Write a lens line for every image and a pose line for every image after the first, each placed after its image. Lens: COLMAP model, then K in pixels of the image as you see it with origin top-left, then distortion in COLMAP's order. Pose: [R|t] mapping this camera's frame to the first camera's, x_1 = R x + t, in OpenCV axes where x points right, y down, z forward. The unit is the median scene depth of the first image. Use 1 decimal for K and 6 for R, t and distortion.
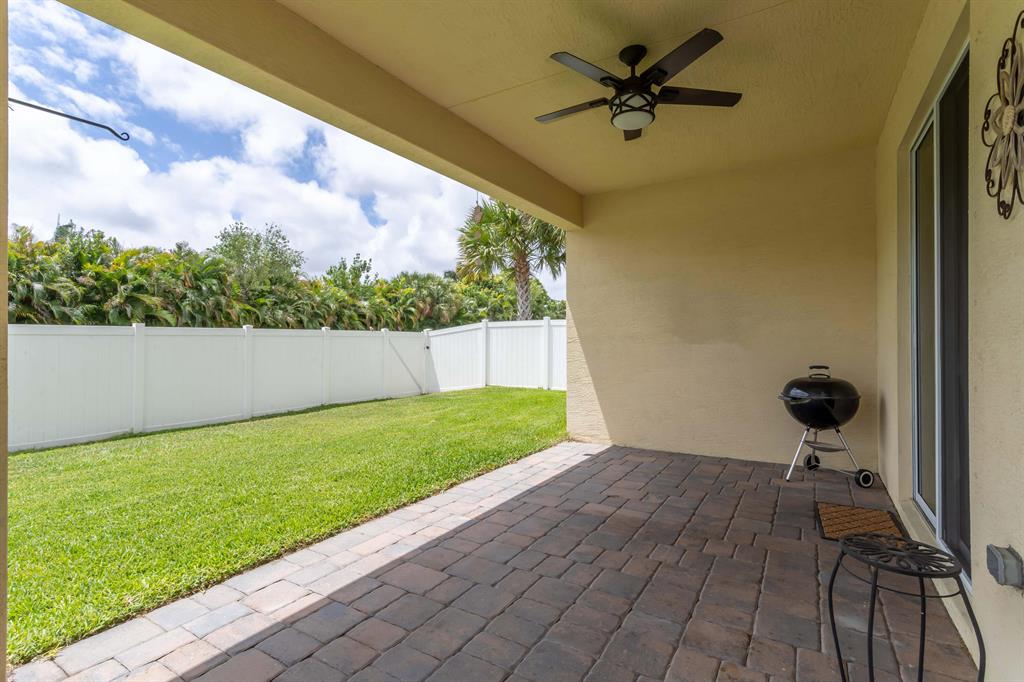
lens RADIAL K [[495.3, 0, 504.0], [0, 495.3, 336.4], [0, 0, 1]] dist [-0.061295, 0.033928]
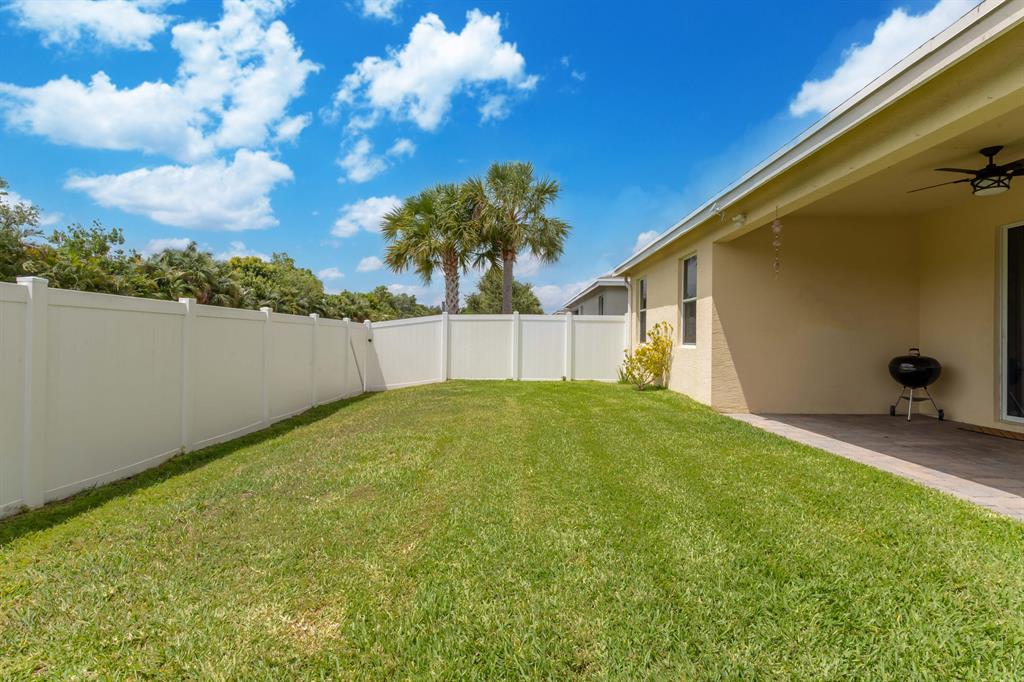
lens RADIAL K [[495.3, 0, 504.0], [0, 495.3, 336.4], [0, 0, 1]] dist [-0.061295, 0.033928]
pose [[0.854994, 0.015406, 0.518409, -0.461559], [-0.016208, 0.999864, -0.002983, 0.015776], [-0.518385, -0.005852, 0.855128, 0.112526]]
